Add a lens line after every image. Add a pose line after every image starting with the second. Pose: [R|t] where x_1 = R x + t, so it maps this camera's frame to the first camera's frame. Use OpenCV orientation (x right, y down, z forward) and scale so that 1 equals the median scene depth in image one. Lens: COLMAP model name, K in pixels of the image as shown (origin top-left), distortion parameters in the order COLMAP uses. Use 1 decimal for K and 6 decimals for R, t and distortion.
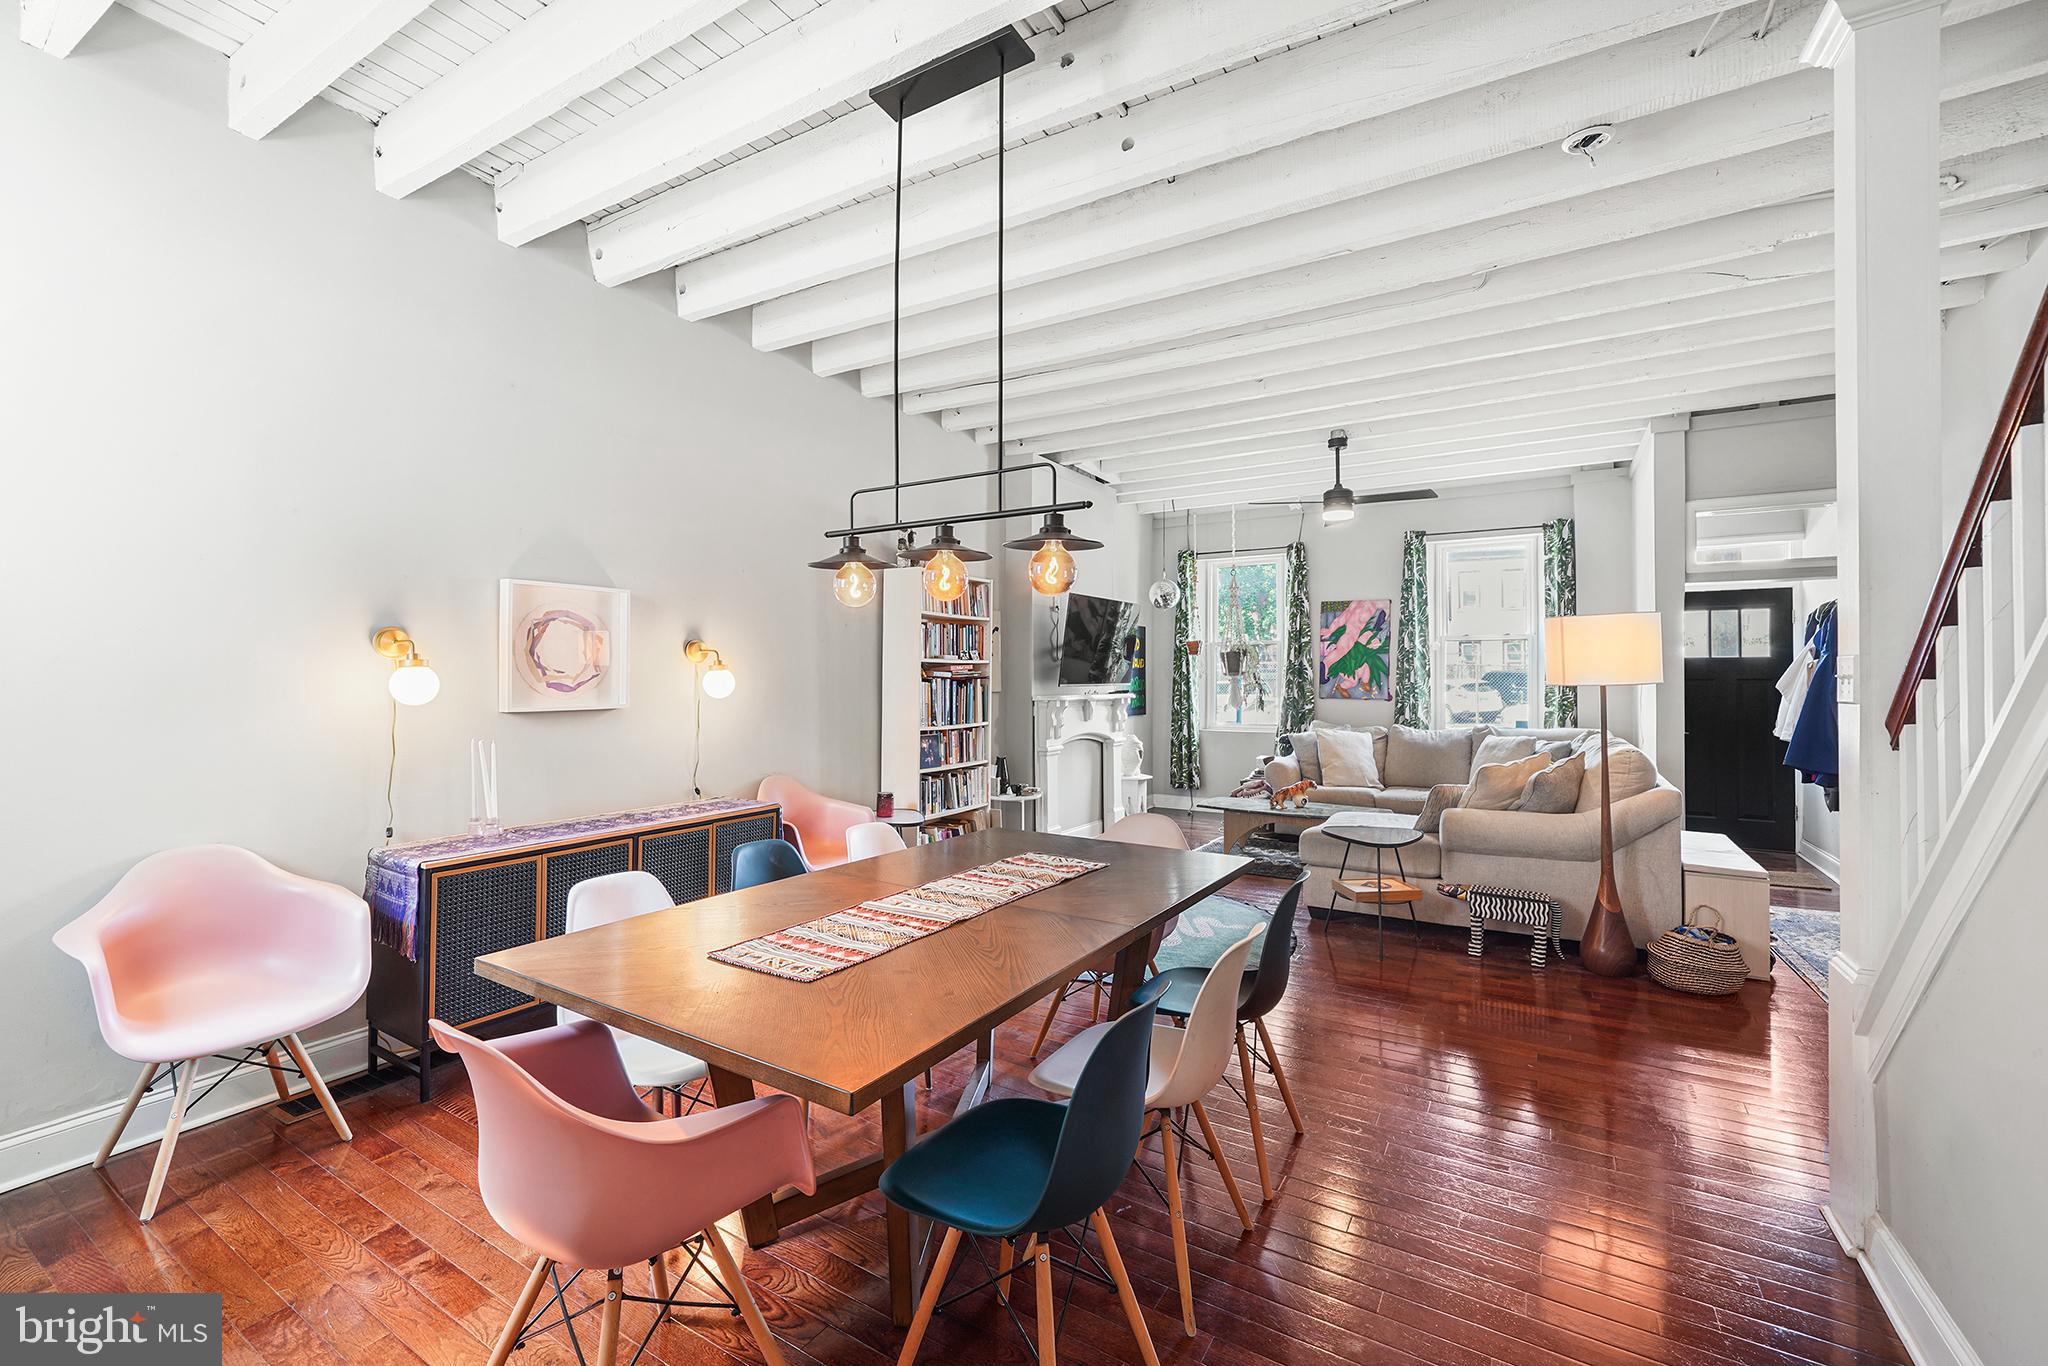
lens RADIAL K [[823.0, 0, 1036.9], [0, 823.0, 671.2], [0, 0, 1]] dist [-0.002871, -0.000099]
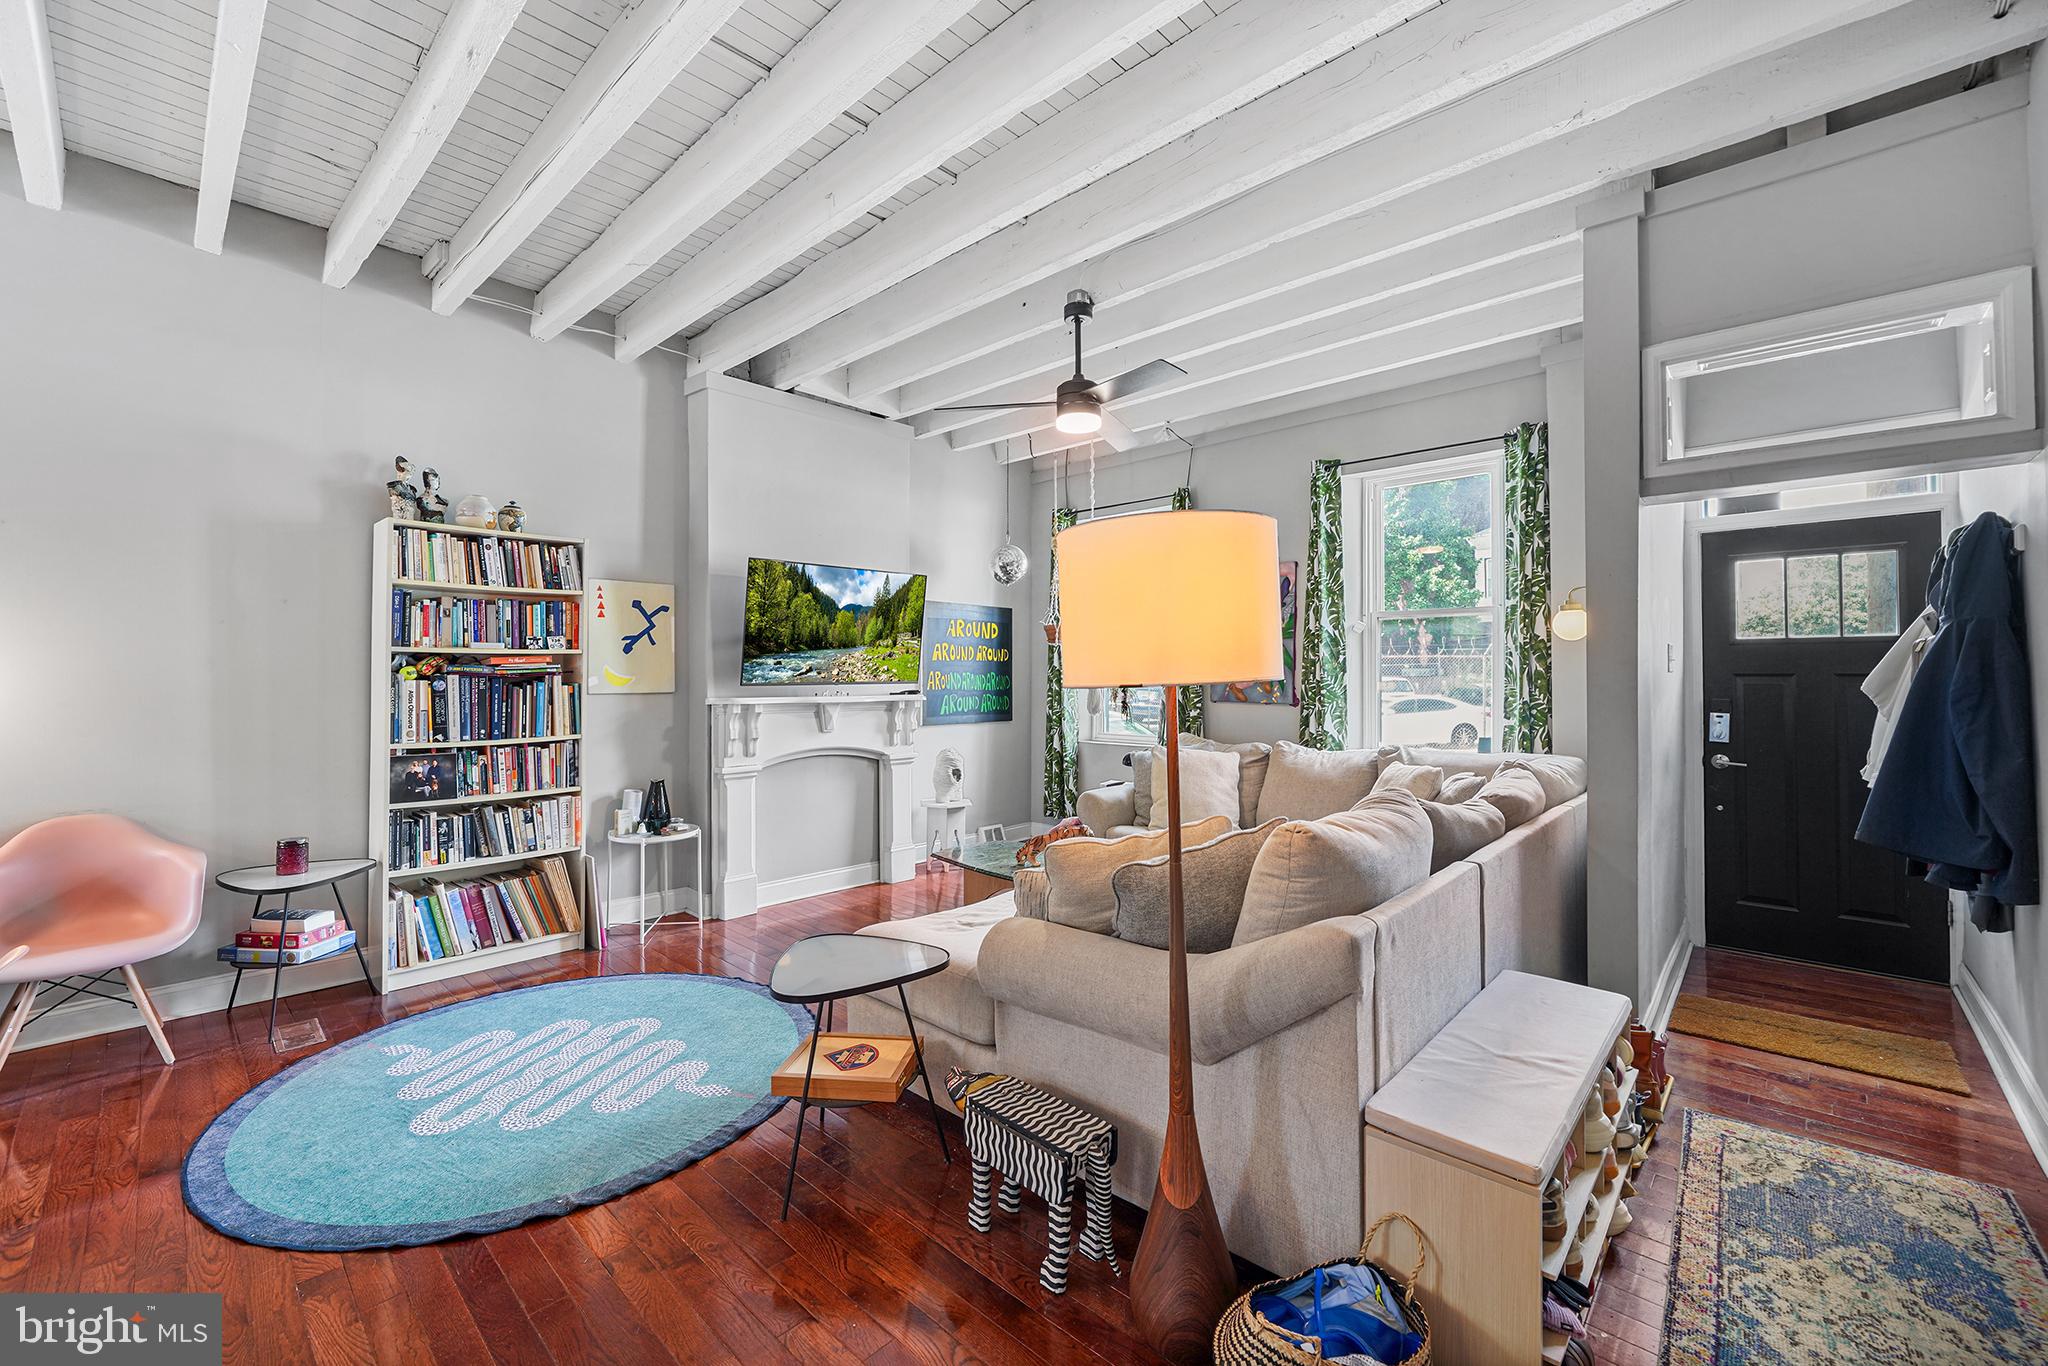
lens RADIAL K [[823.0, 0, 1036.9], [0, 823.0, 671.2], [0, 0, 1]] dist [-0.002871, -0.000099]
pose [[0.980438, -0.001908, -0.196821, 0.357363], [0.002942, 0.999983, 0.004964, 0.002144], [0.196808, -0.005446, 0.980427, 0.275874]]
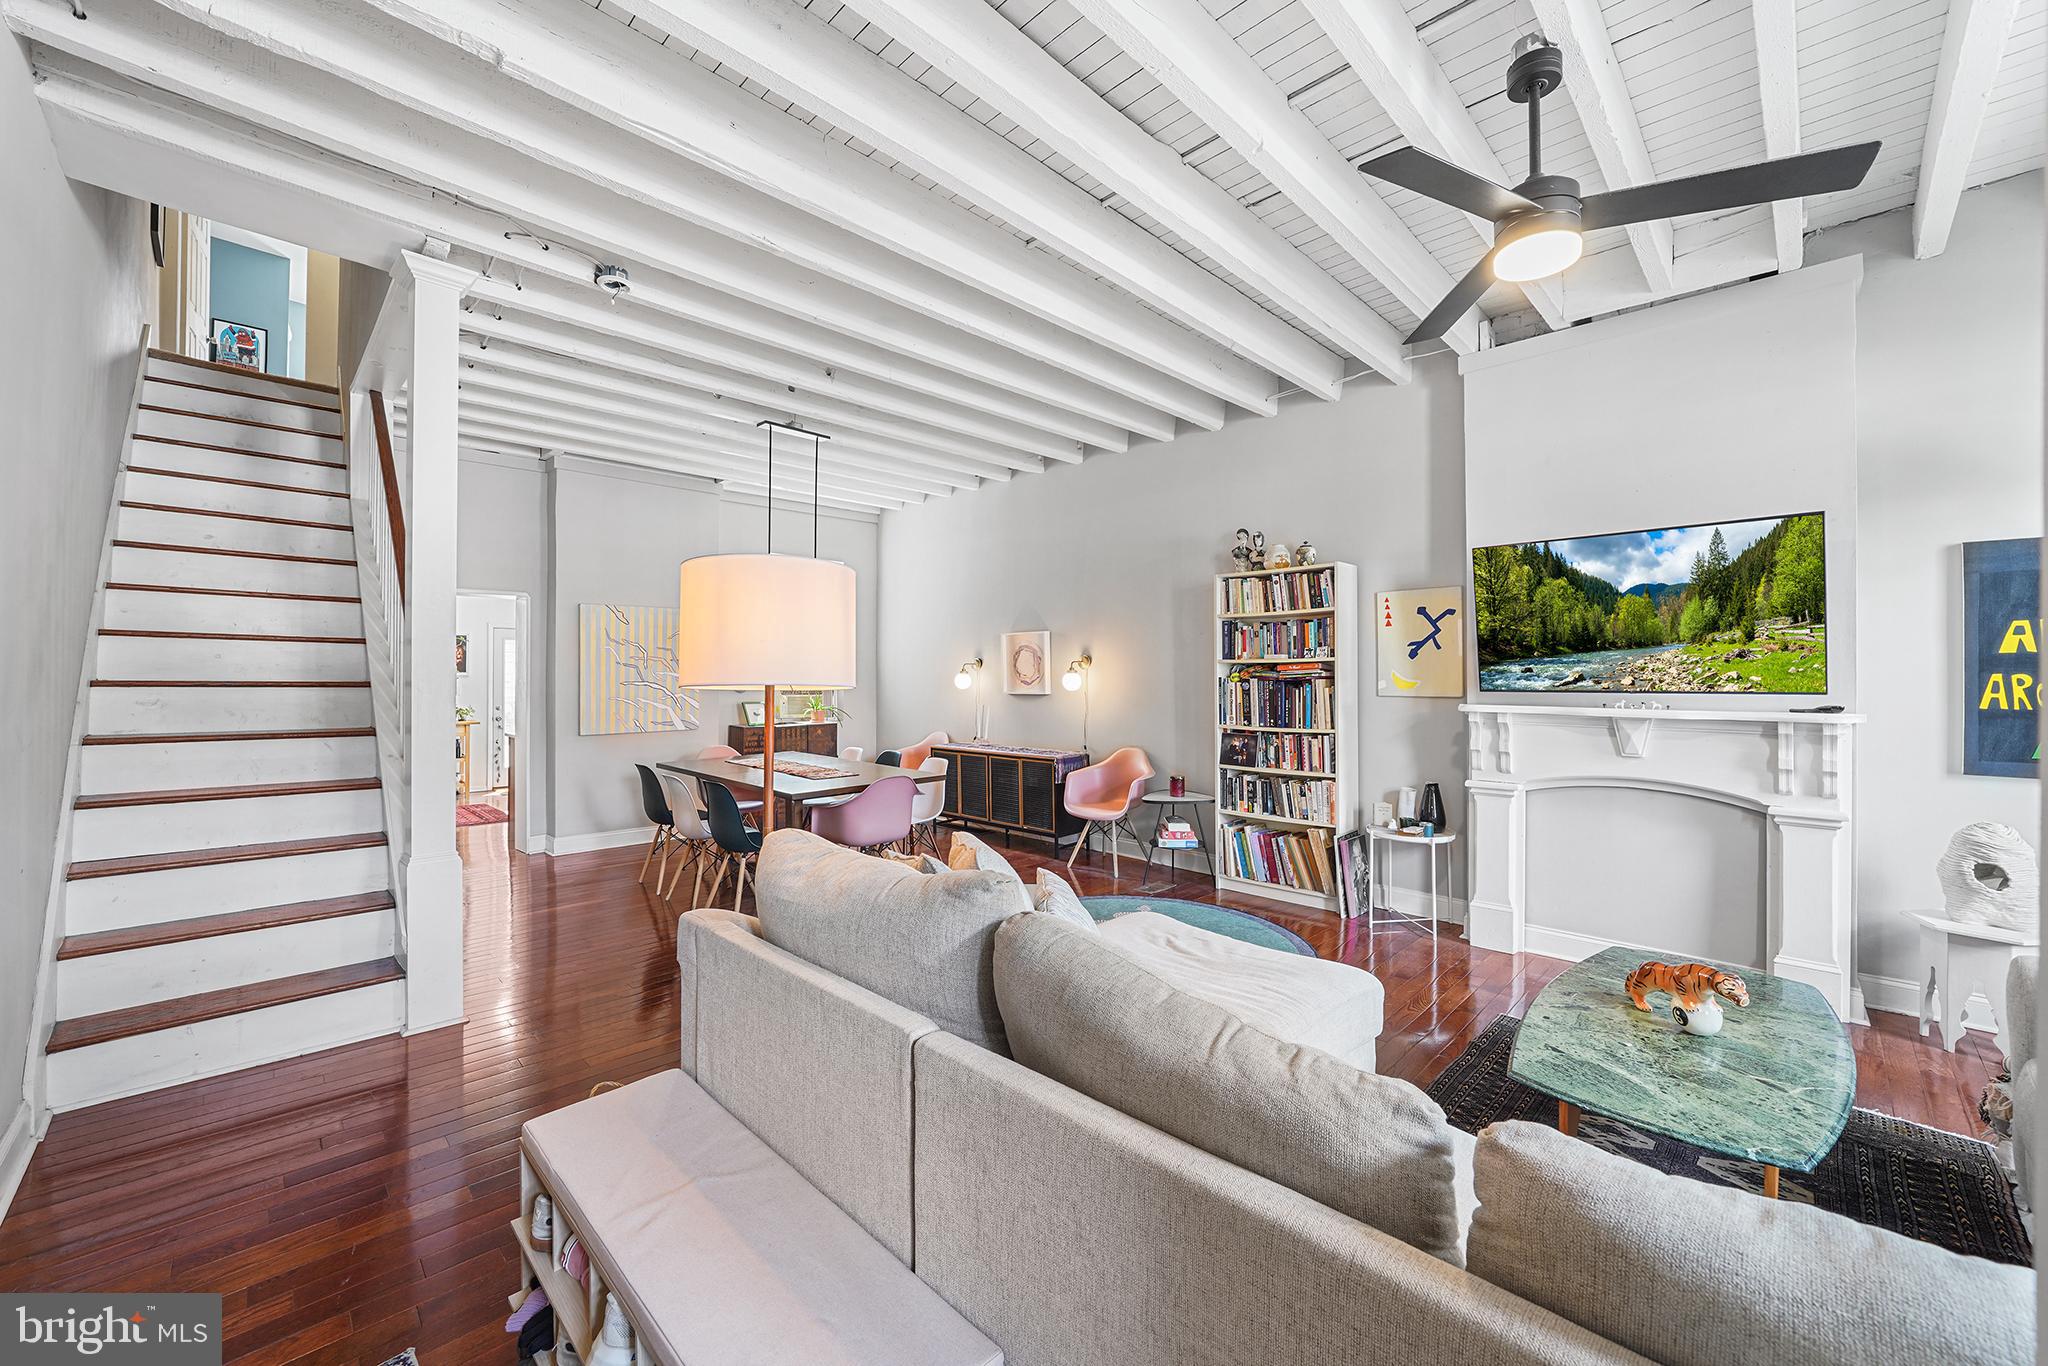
lens RADIAL K [[798.4, 0, 1018.8], [0, 798.4, 673.2], [0, 0, 1]] dist [-0.013411, 0.003083]
pose [[-0.233400, -0.000547, -0.972381, 0.610352], [0.010944, 0.999935, -0.003189, 0.001245], [0.972319, -0.011386, -0.233379, 0.654099]]
